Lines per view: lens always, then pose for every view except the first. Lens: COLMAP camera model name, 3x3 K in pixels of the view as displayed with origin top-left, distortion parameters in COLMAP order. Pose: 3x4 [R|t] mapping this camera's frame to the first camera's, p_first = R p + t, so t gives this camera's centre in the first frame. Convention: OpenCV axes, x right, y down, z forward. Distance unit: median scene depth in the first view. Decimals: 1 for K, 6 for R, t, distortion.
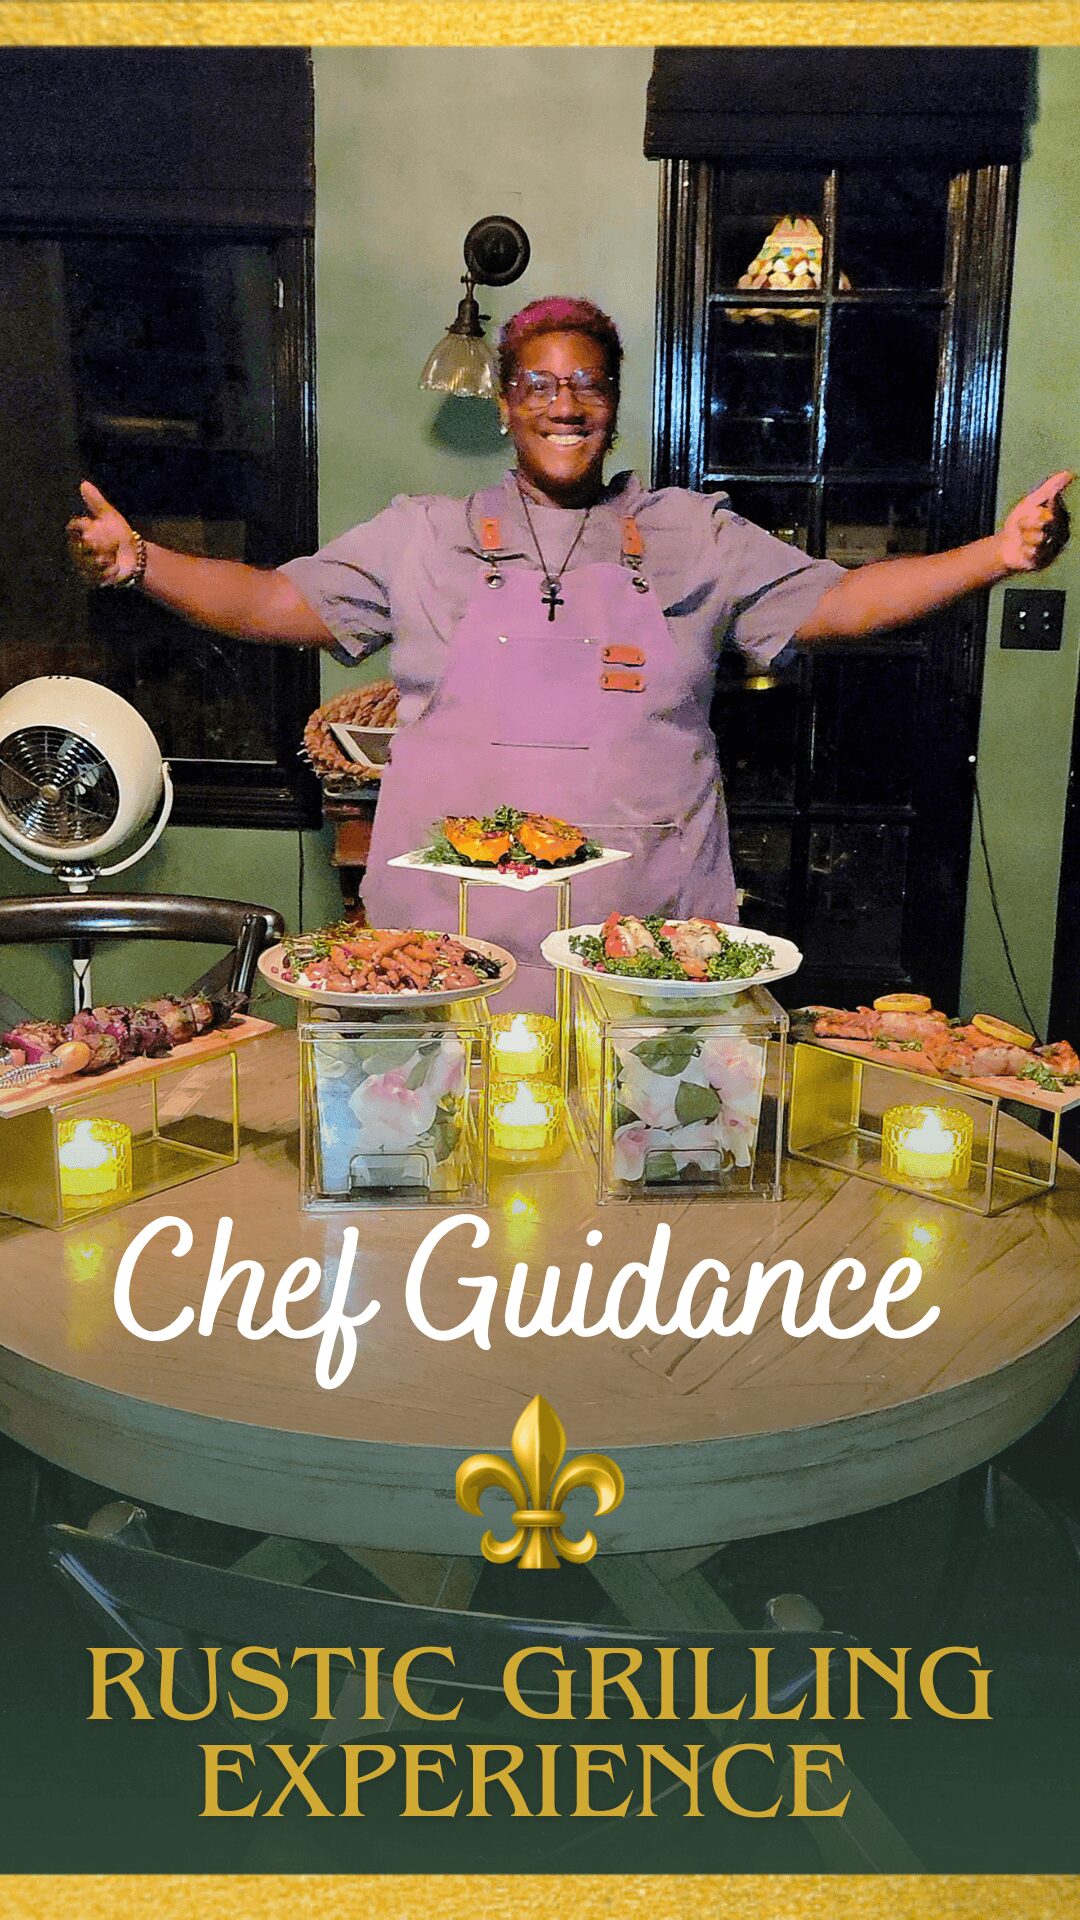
lens RADIAL K [[1629.3, 0, 548.5], [0, 1629.3, 958.6], [0, 0, 1]] dist [-0.003011, -0.004616]
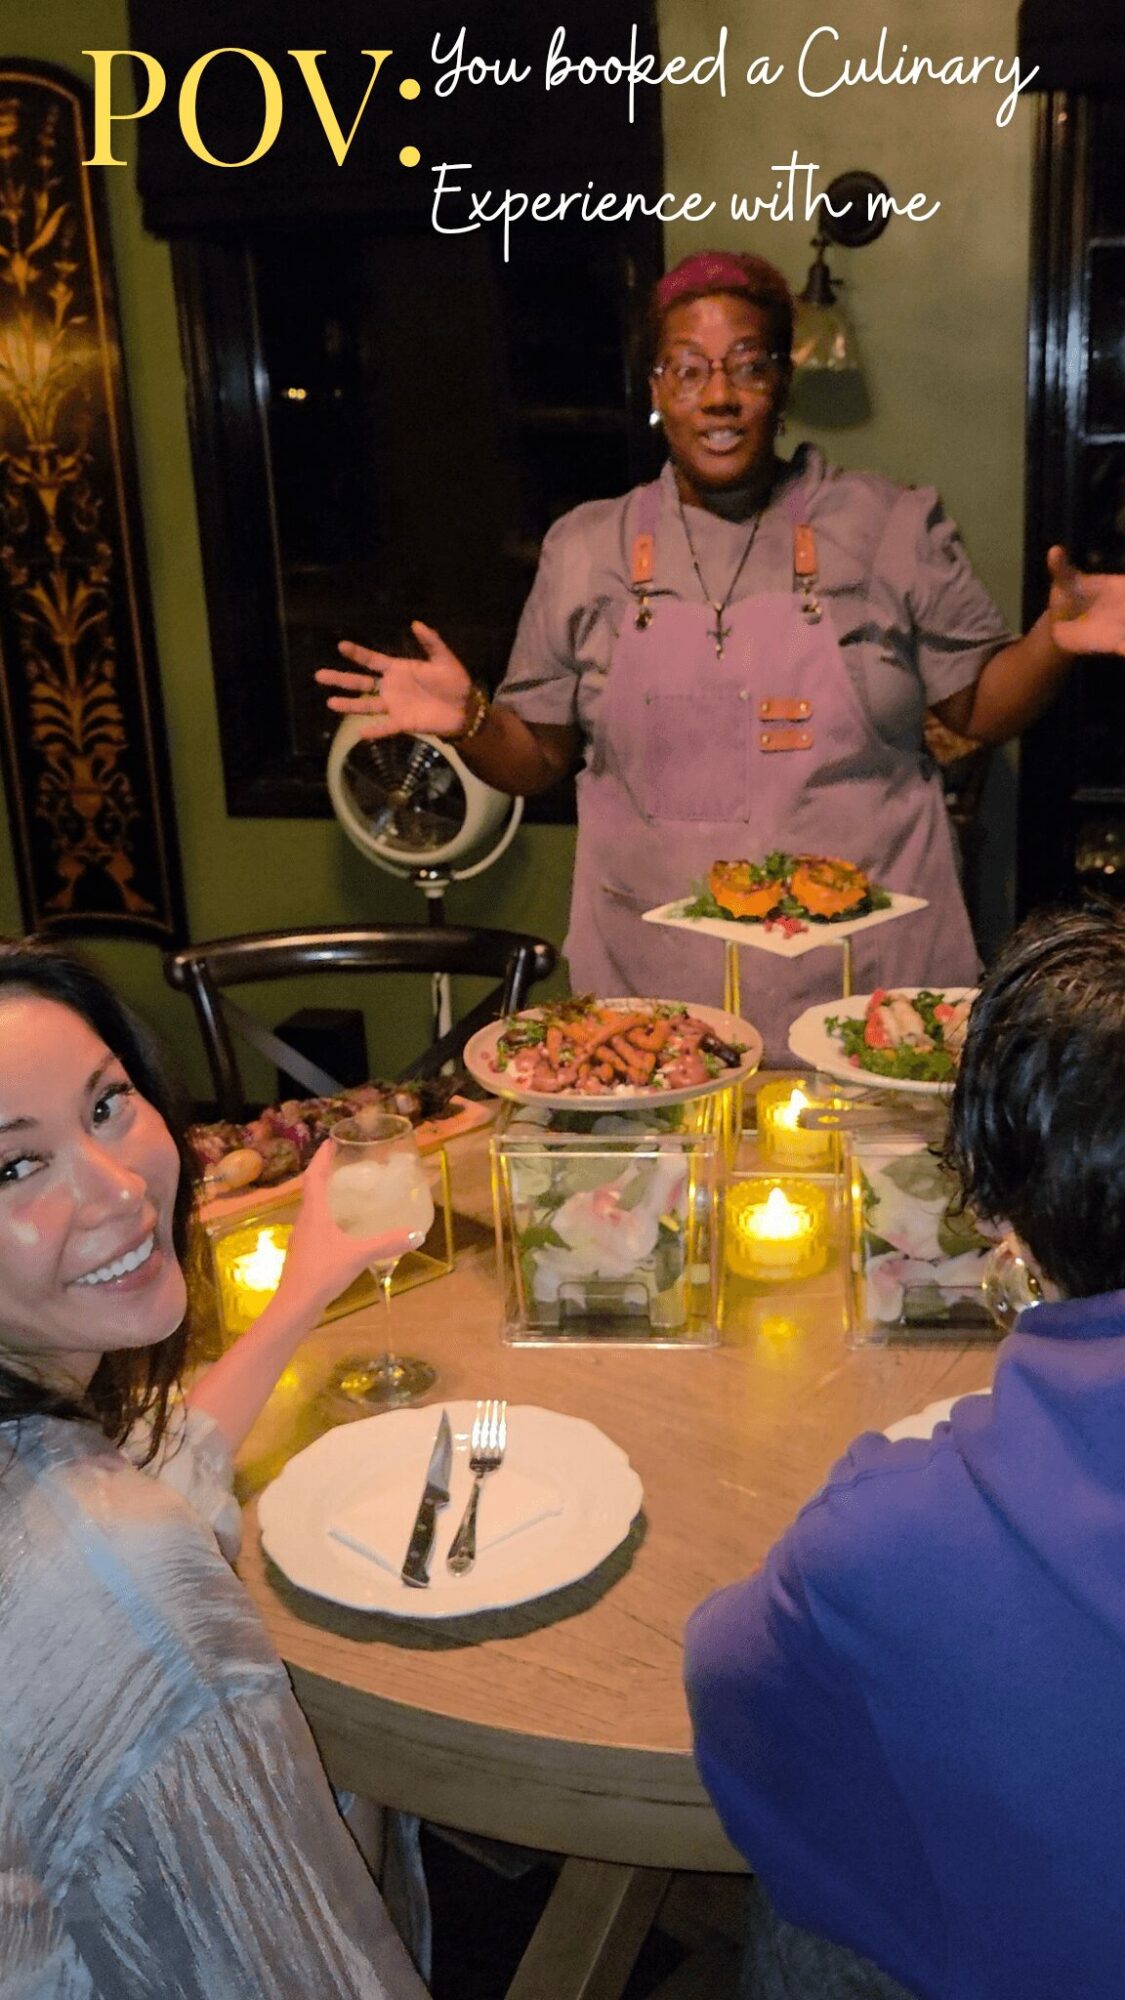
lens RADIAL K [[1691.7, 0, 663.0], [0, 1691.7, 997.8], [0, 0, 1]] dist [0.025887, 0.002675]
pose [[0.989133, -0.001876, -0.147010, 0.059126], [0.005034, 0.999764, 0.021112, -0.043442], [0.146936, -0.021622, 0.988910, 0.118623]]
